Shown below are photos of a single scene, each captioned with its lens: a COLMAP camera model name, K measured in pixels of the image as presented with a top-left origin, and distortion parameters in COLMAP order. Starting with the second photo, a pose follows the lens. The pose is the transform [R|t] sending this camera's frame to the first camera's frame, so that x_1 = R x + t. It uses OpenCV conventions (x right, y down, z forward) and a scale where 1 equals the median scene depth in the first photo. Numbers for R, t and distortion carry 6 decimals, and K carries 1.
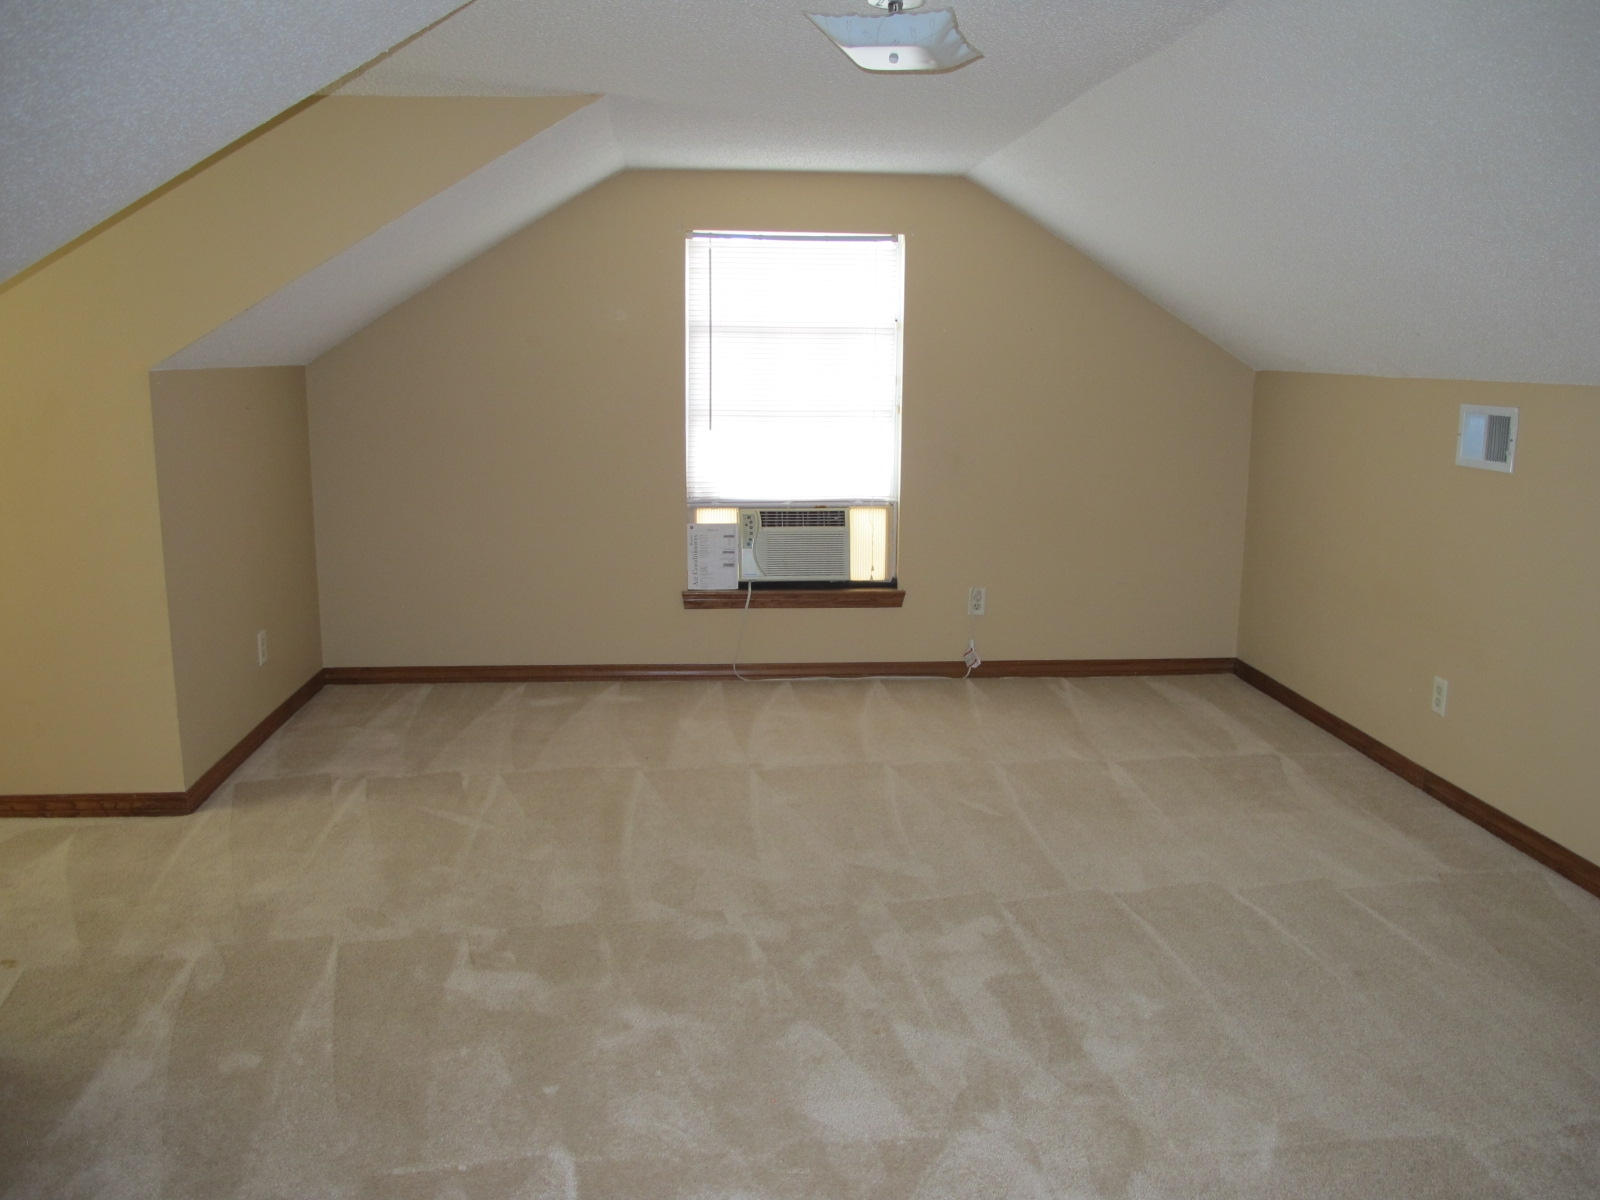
lens RADIAL K [[1344.2, 0, 804.4], [0, 1344.2, 594.0], [0, 0, 1]] dist [-0.127083, 0.071638]
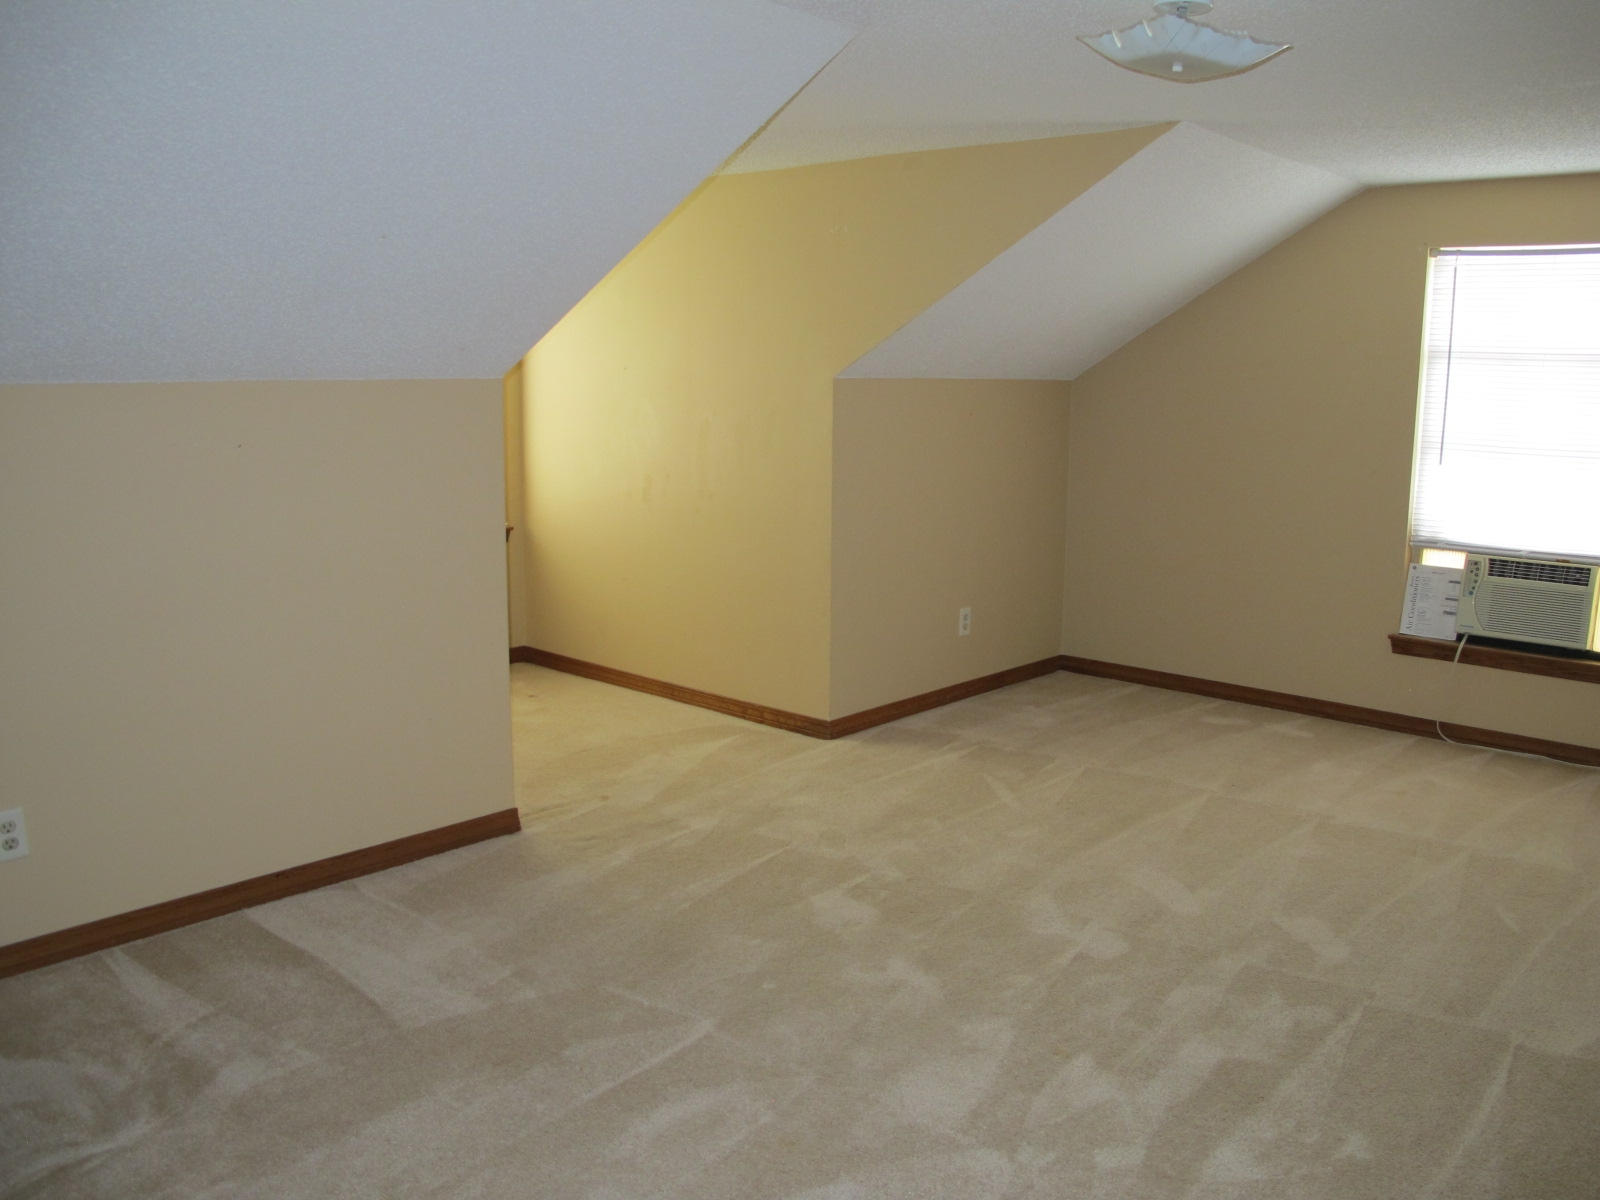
lens RADIAL K [[1344.2, 0, 836.1], [0, 1344.2, 579.7], [0, 0, 1]] dist [-0.127083, 0.071638]
pose [[0.691042, 0.117873, -0.713139, 0.308315], [-0.139264, 0.989841, 0.028660, -0.012417], [0.709272, 0.079509, 0.700437, 0.085234]]
